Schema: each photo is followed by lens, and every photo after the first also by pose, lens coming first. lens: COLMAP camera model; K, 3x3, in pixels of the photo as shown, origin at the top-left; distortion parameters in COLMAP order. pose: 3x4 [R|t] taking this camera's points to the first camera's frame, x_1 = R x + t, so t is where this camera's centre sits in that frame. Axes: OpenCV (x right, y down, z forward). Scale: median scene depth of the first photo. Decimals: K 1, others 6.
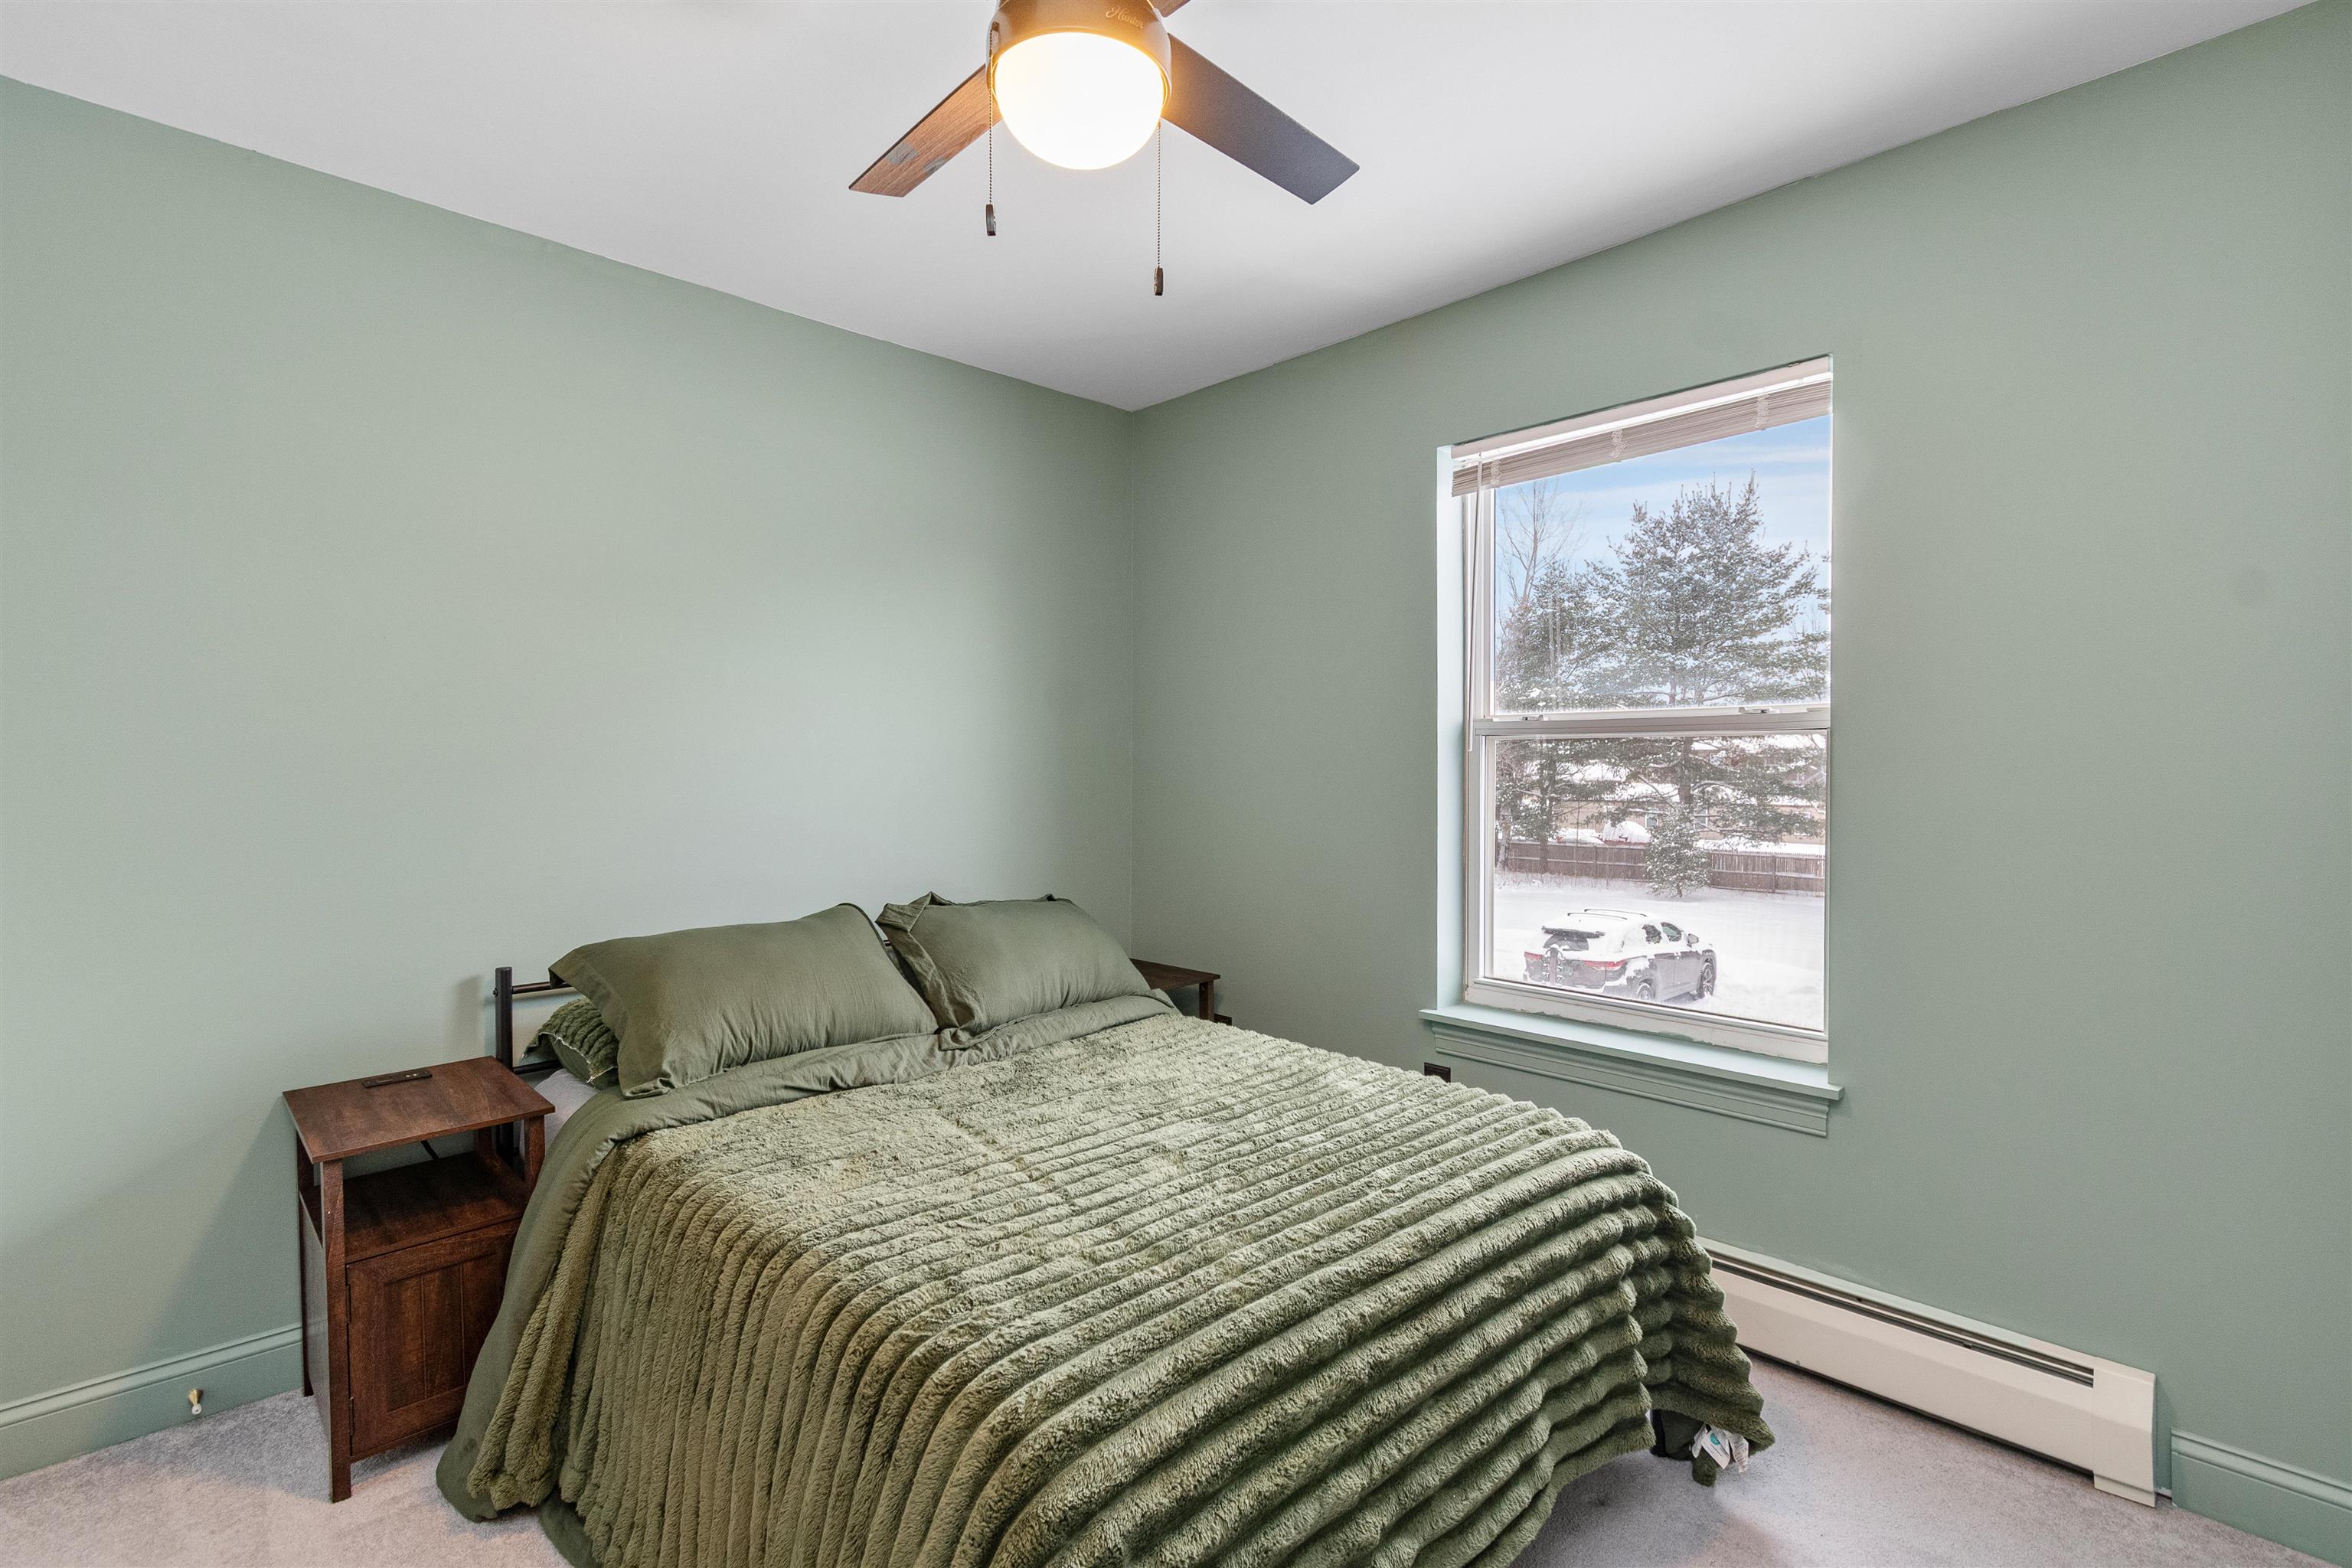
lens RADIAL K [[1066.4, 0, 1201.7], [0, 1066.4, 772.2], [0, 0, 1]] dist [-0.001589, 0.000488]
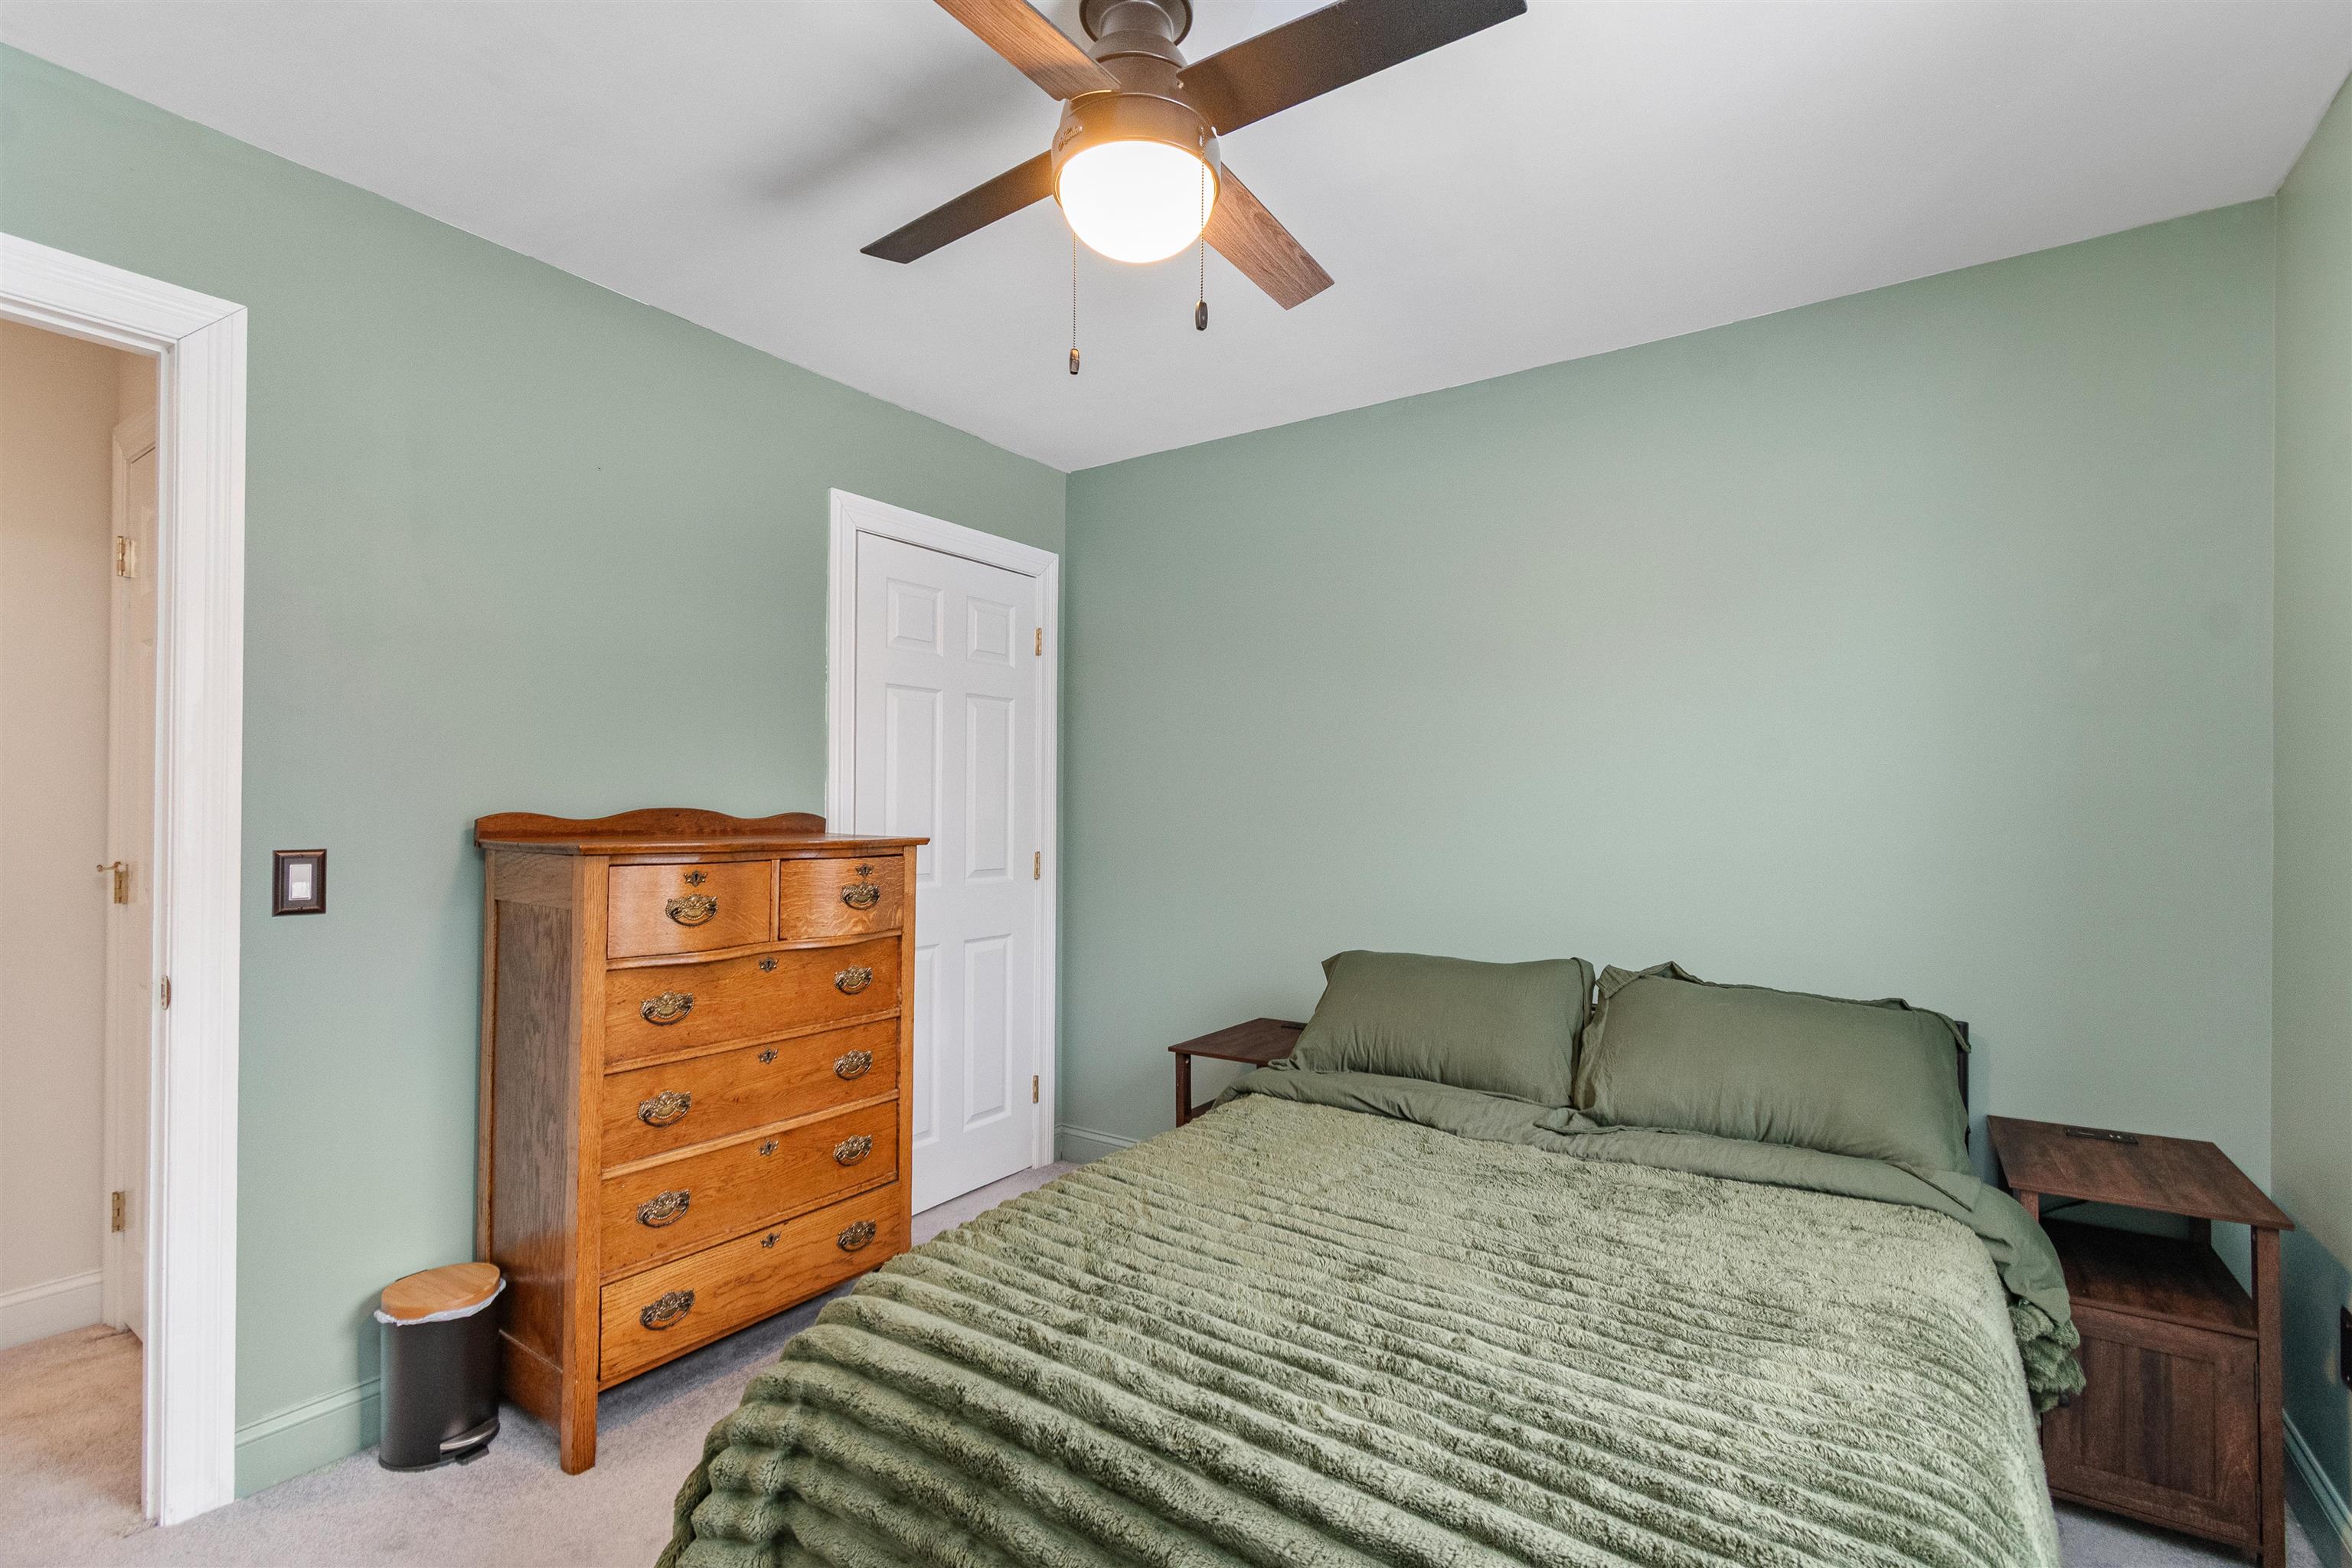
lens RADIAL K [[1066.4, 0, 1196.4], [0, 1066.4, 800.9], [0, 0, 1]] dist [-0.001589, 0.000488]
pose [[0.195979, -0.004199, -0.980599, 0.655608], [-0.008117, 0.999950, -0.005904, -0.010259], [0.980575, 0.009117, 0.195935, 0.584628]]
